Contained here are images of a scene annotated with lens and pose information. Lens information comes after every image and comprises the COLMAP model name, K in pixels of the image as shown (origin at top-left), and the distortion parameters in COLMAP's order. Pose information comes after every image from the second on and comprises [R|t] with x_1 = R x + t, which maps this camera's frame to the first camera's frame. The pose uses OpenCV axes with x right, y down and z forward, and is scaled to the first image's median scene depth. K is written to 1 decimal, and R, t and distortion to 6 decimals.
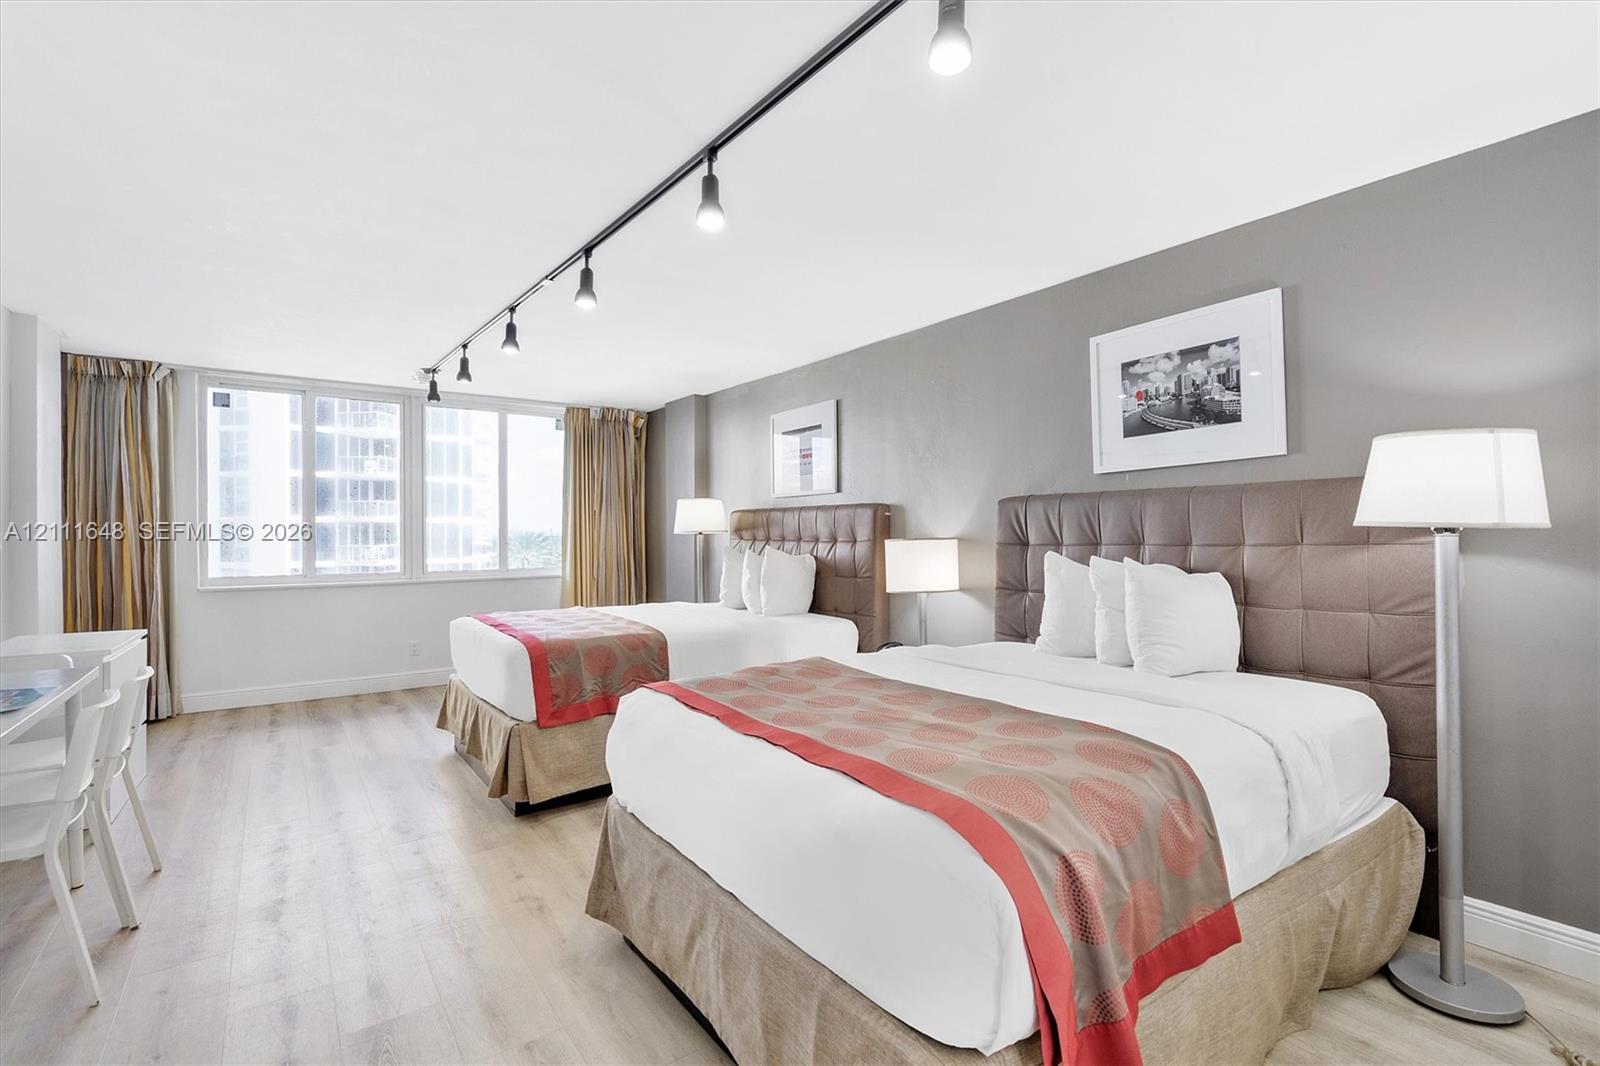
lens RADIAL K [[740.6, 0, 807.1], [0, 740.6, 533.9], [0, 0, 1]] dist [-0.002270, -0.000744]
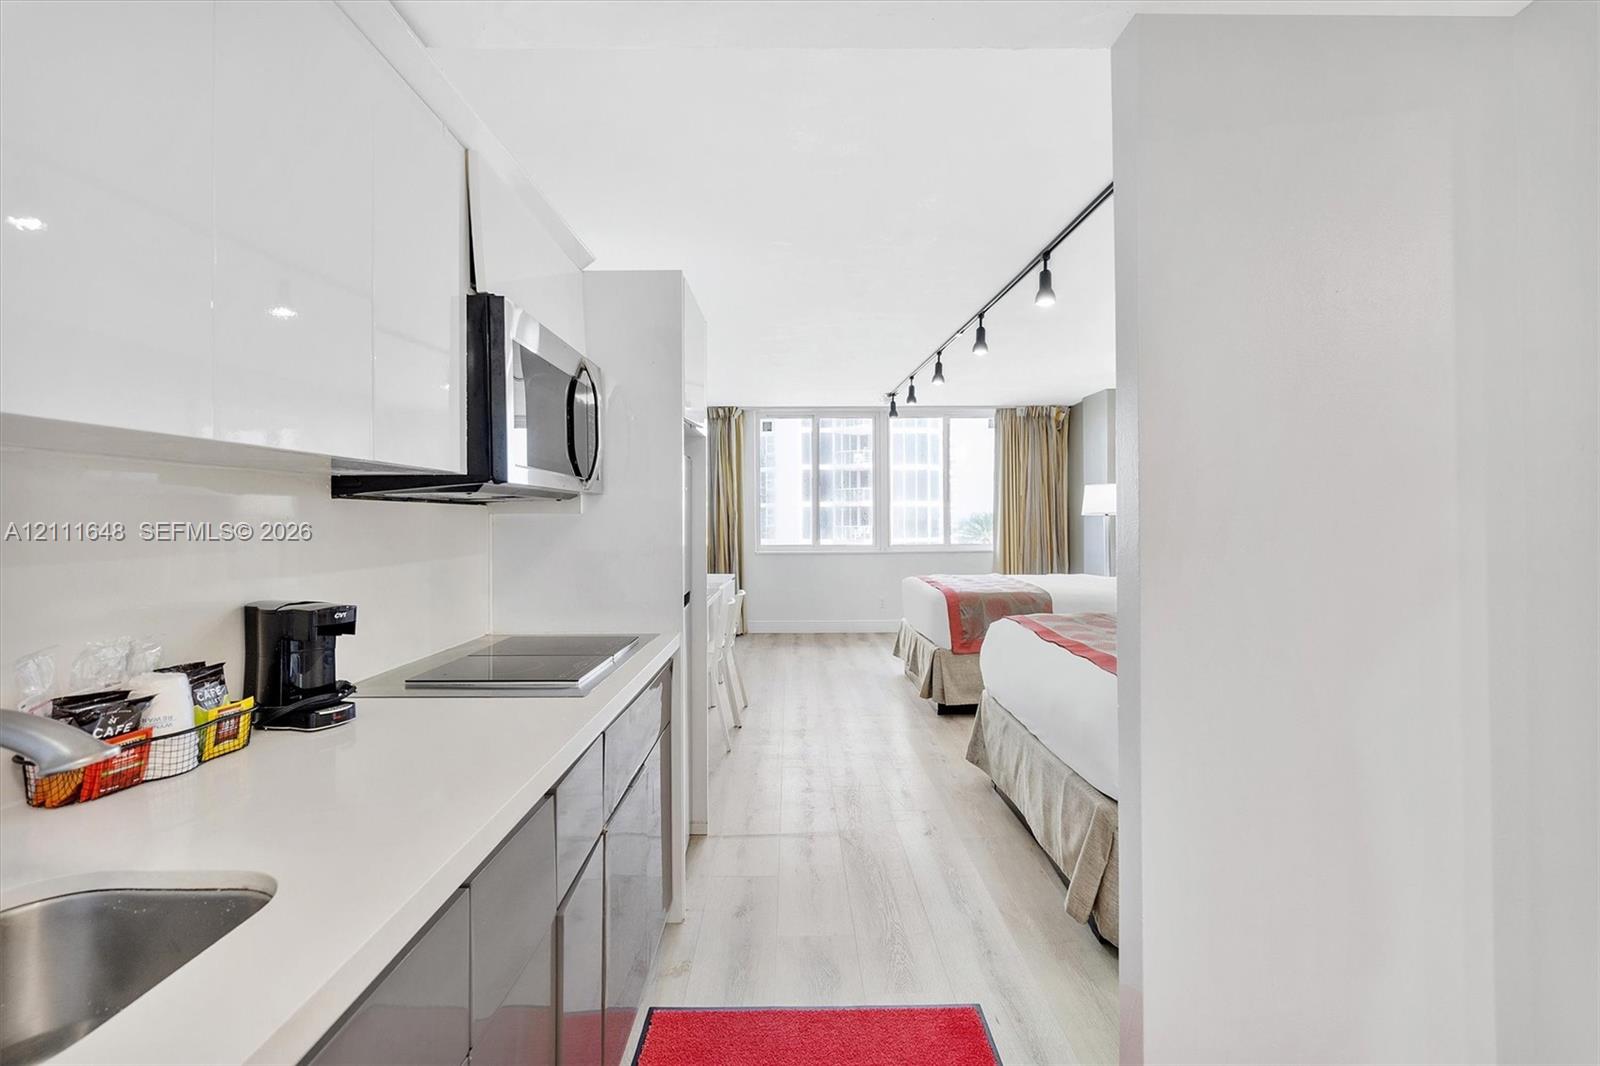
lens RADIAL K [[740.6, 0, 797.6], [0, 740.6, 526.5], [0, 0, 1]] dist [-0.002270, -0.000744]
pose [[0.816393, 0.006795, -0.577456, 0.148475], [0.001352, 0.999906, 0.013678, 0.001056], [0.577495, -0.011948, 0.816307, -0.226466]]
